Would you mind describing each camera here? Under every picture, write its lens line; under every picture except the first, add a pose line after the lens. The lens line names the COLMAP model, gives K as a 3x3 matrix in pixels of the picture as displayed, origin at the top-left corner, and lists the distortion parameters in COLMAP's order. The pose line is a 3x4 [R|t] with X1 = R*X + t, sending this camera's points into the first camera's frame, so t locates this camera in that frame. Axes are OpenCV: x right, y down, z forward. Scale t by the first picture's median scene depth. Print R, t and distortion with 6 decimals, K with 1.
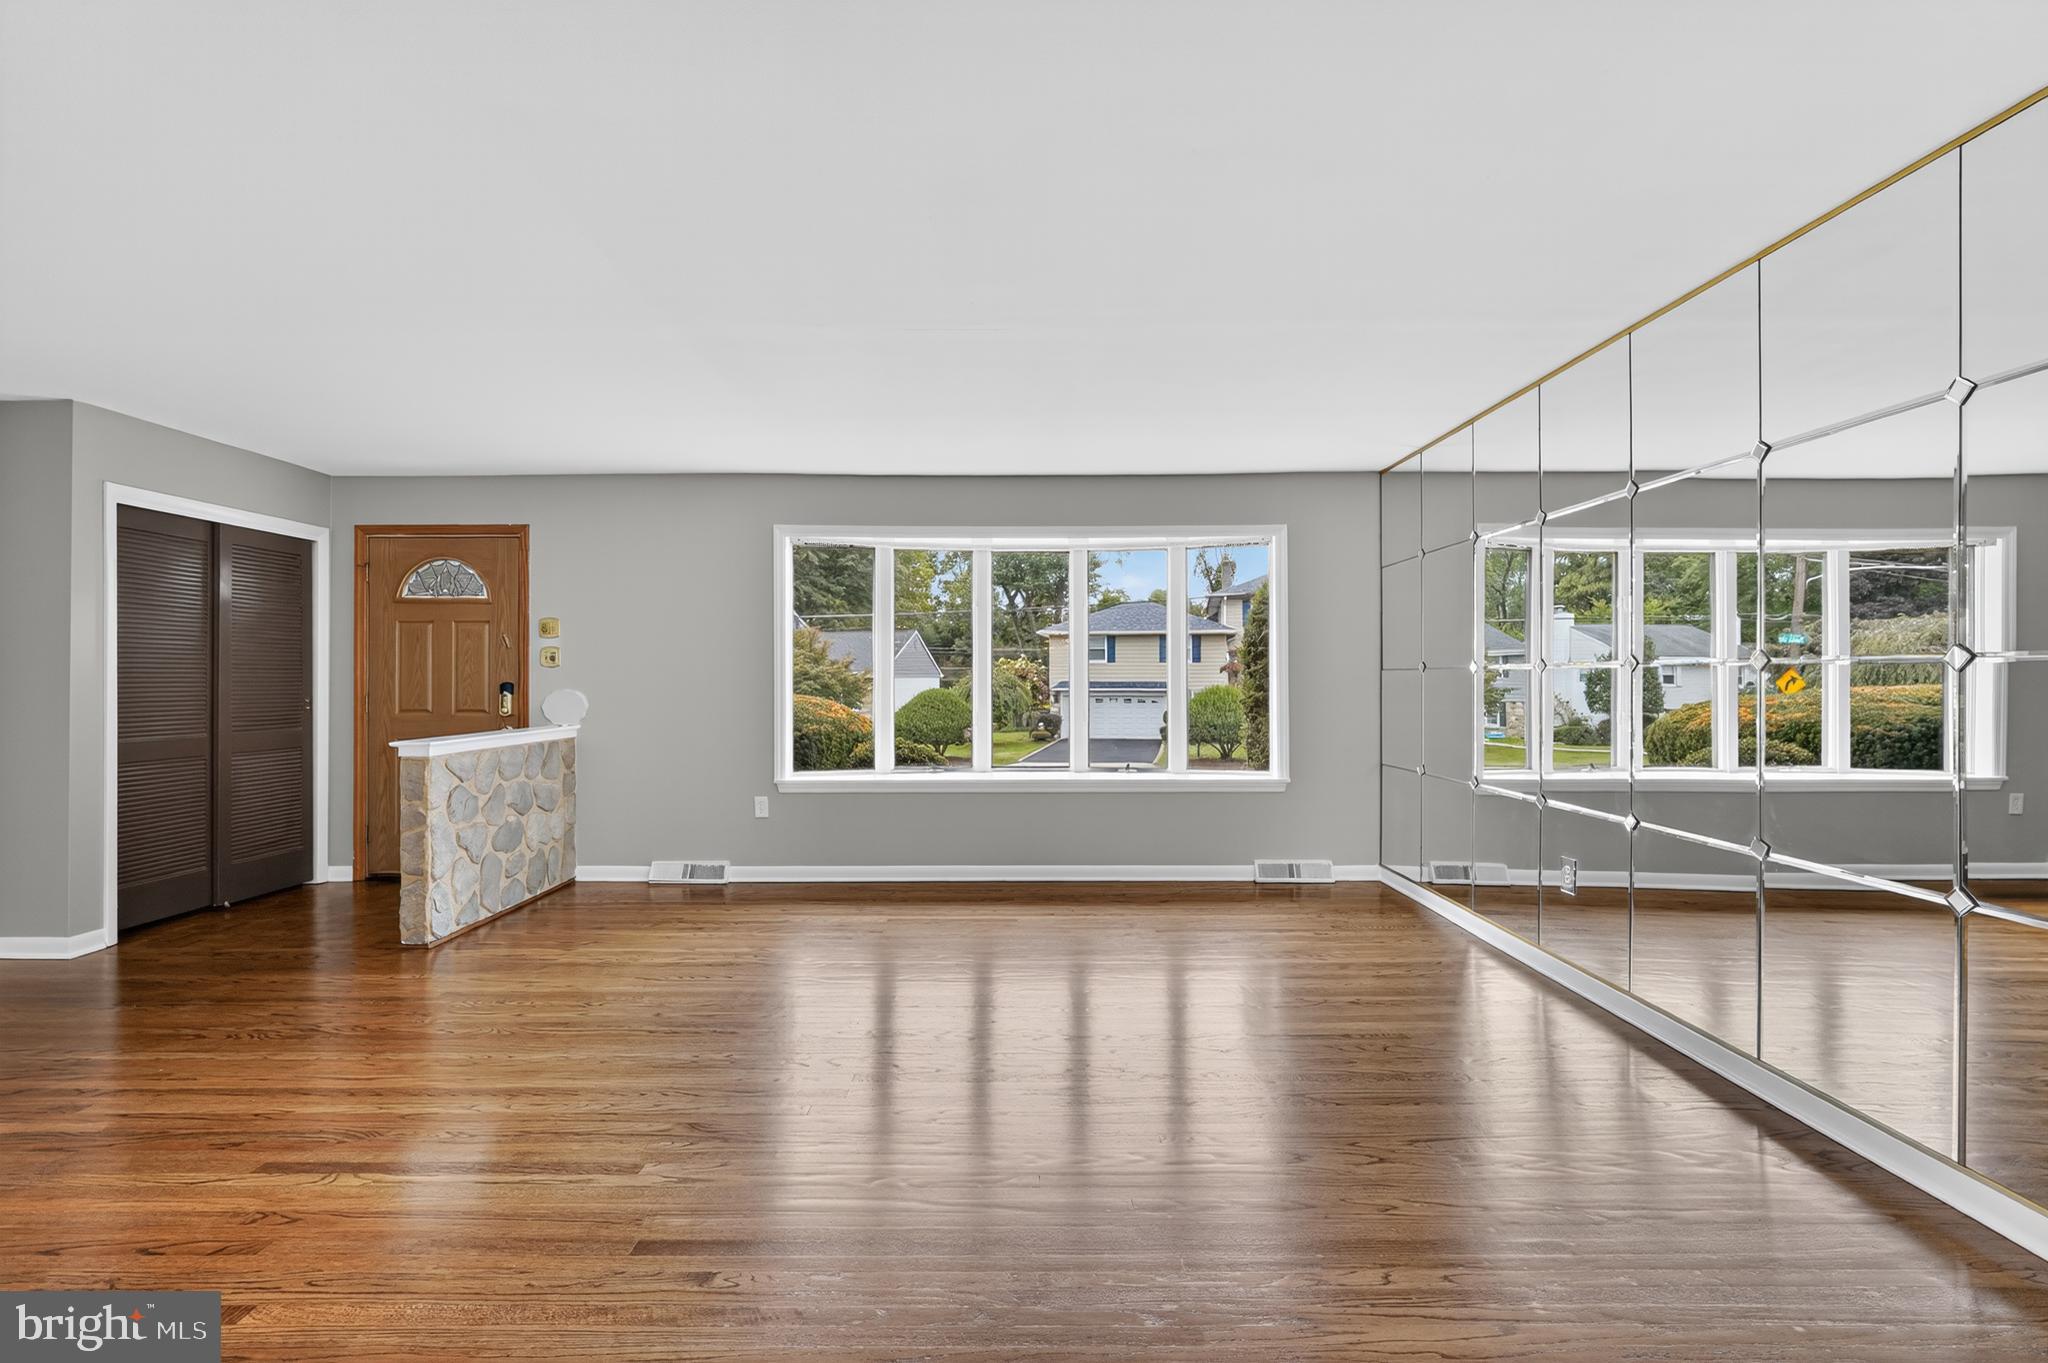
lens RADIAL K [[916.3, 0, 1020.3], [0, 916.3, 678.6], [0, 0, 1]] dist [-0.010131, 0.004333]
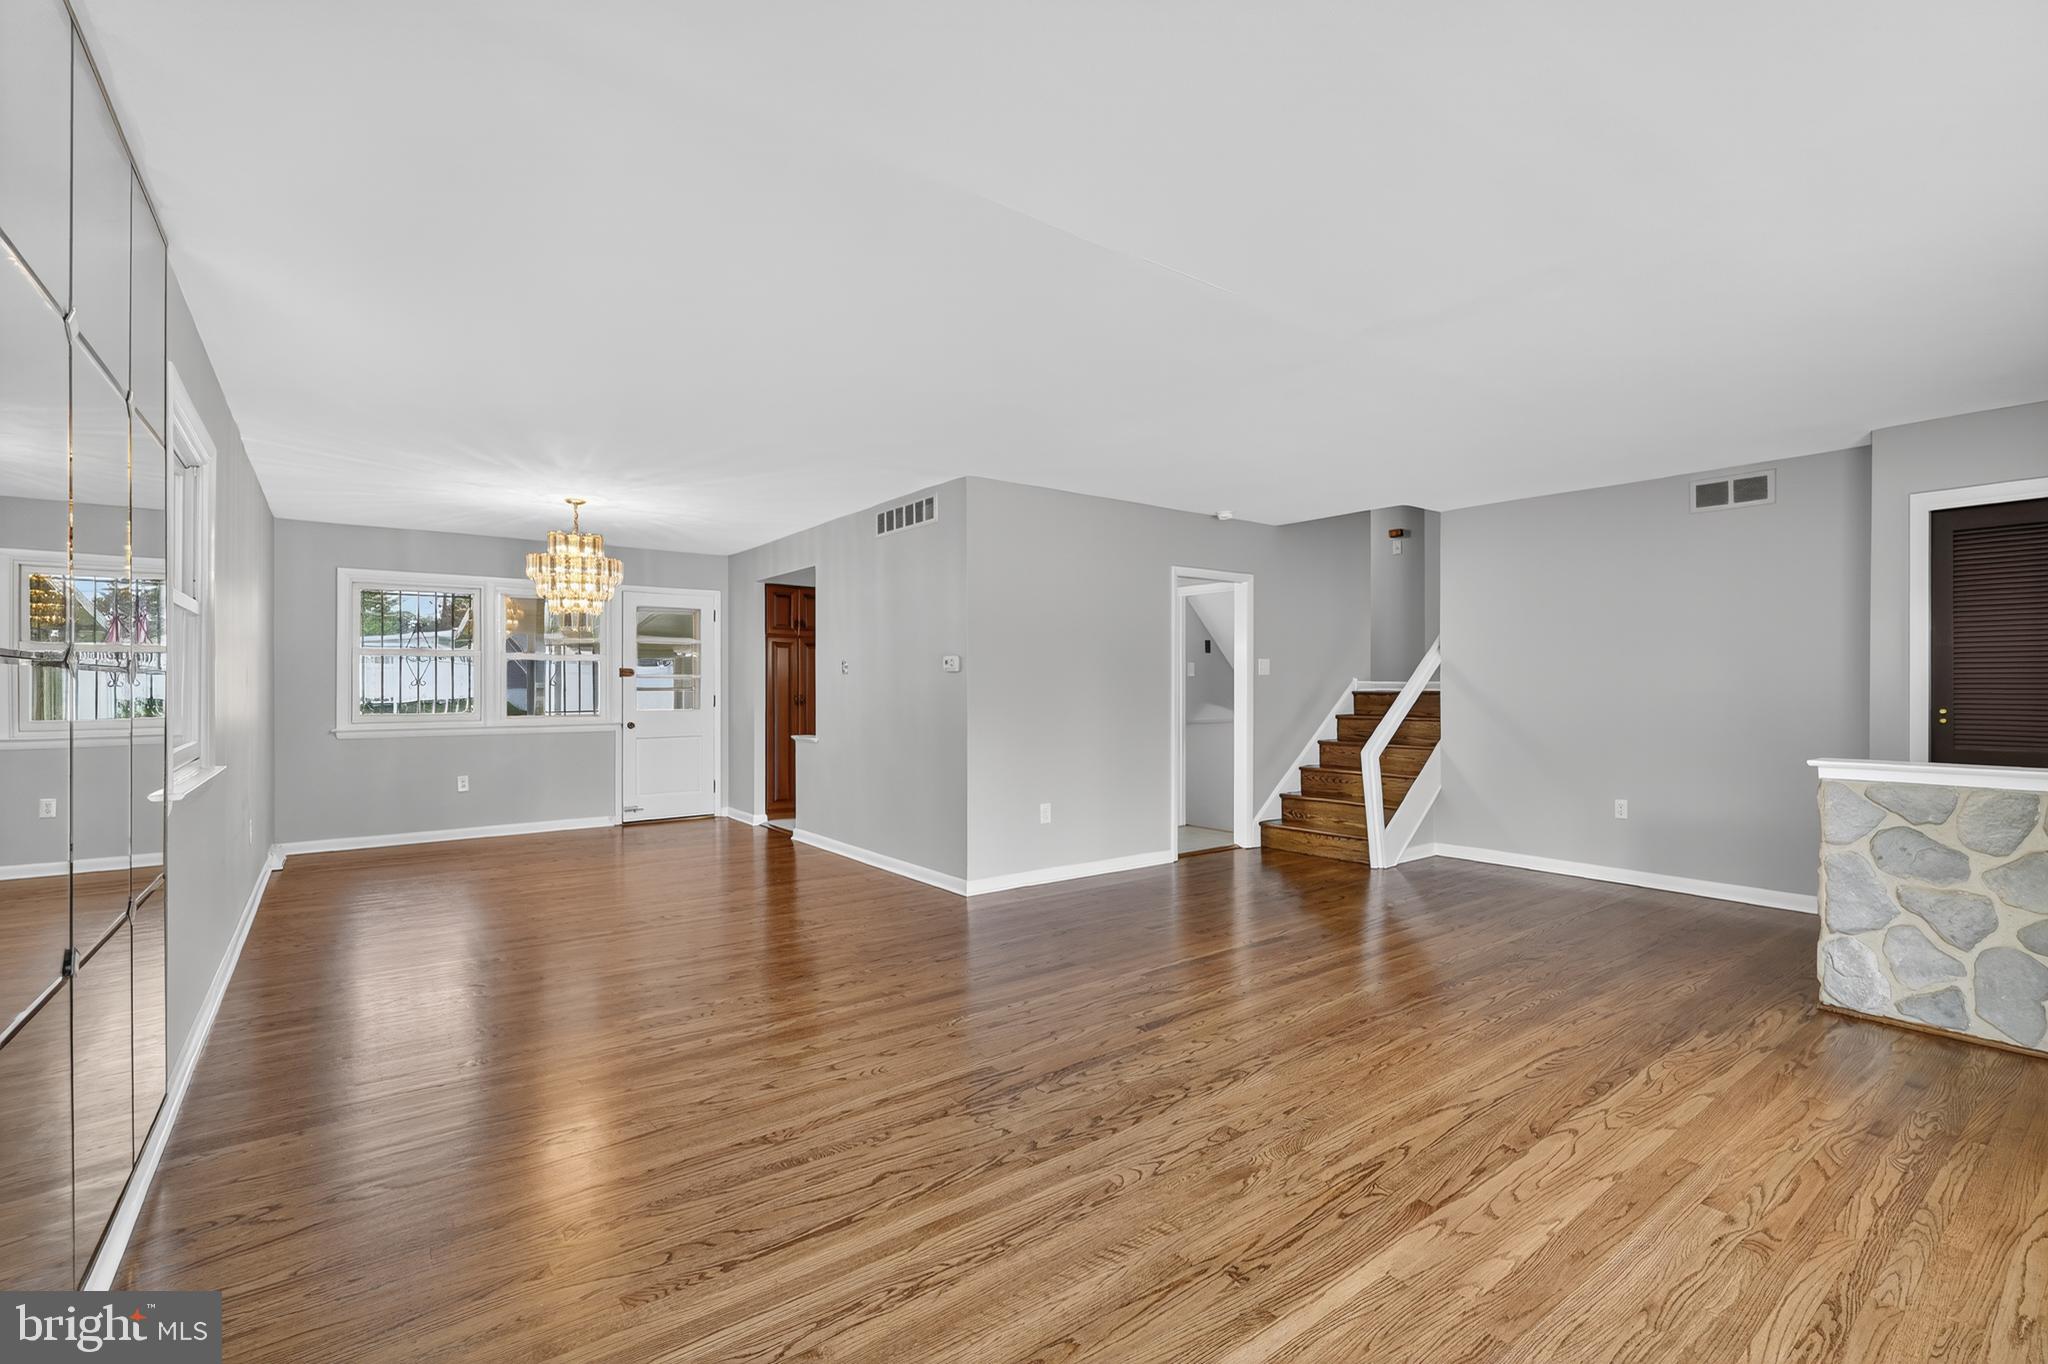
lens RADIAL K [[908.9, 0, 1024.0], [0, 908.9, 682.0], [0, 0, 1]] dist [-0.013113, 0.004875]
pose [[-0.795943, 0.002293, -0.605367, 0.329633], [0.003109, 0.999995, -0.000300, -0.003144], [0.605363, -0.002121, -0.795947, 0.934472]]
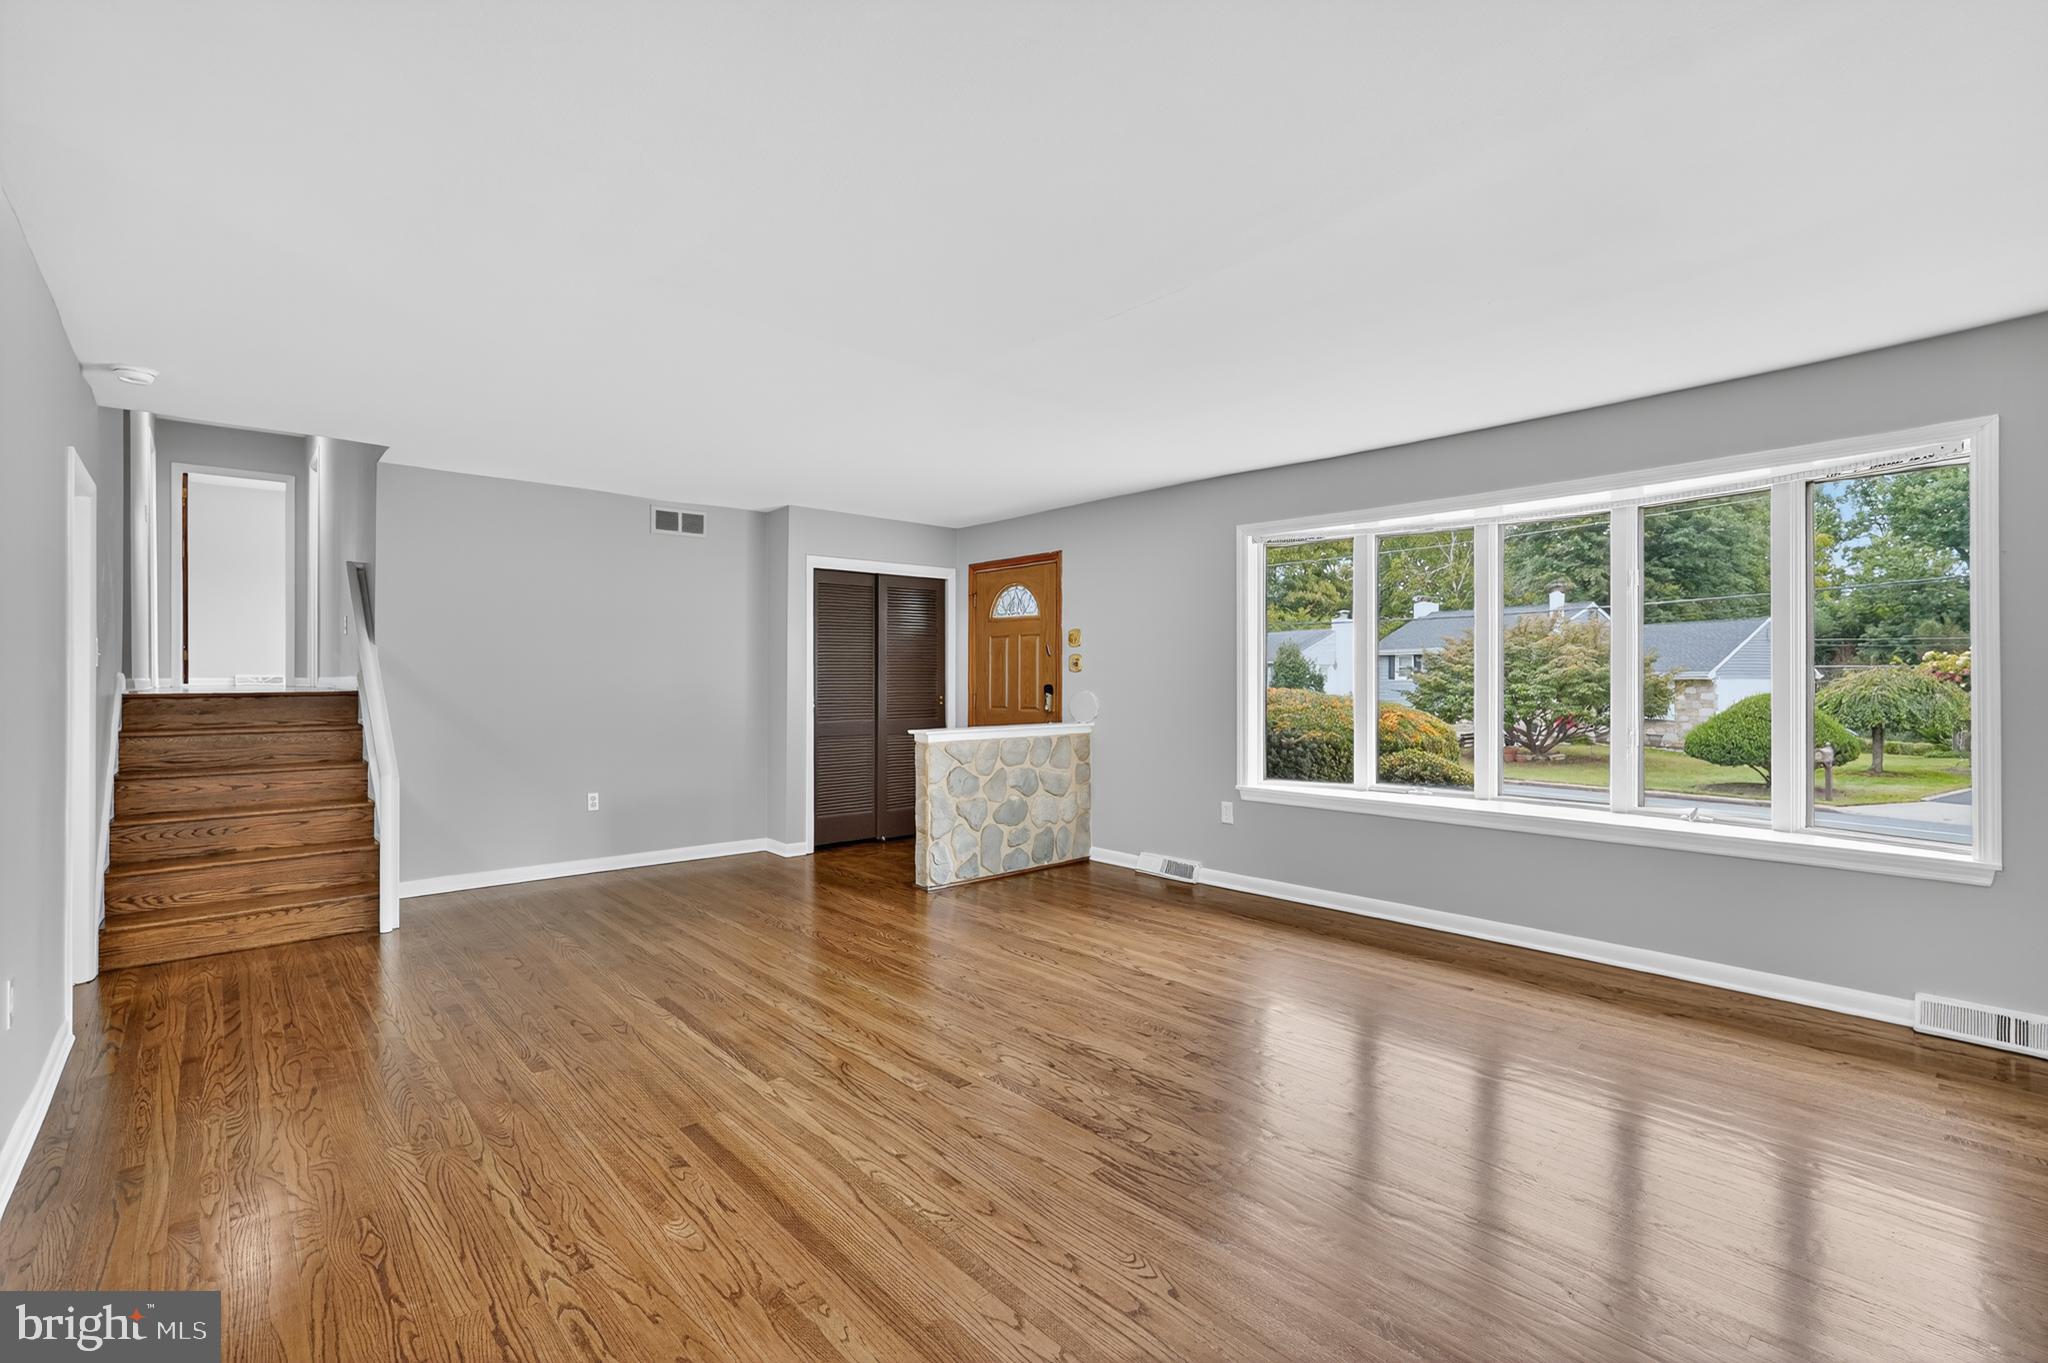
lens RADIAL K [[916.3, 0, 1020.3], [0, 916.3, 678.6], [0, 0, 1]] dist [-0.010131, 0.004333]
pose [[0.668165, 0.001577, -0.744011, 0.311603], [-0.002028, 0.999998, 0.000298, -0.004413], [0.744010, 0.001310, 0.668167, 0.176366]]
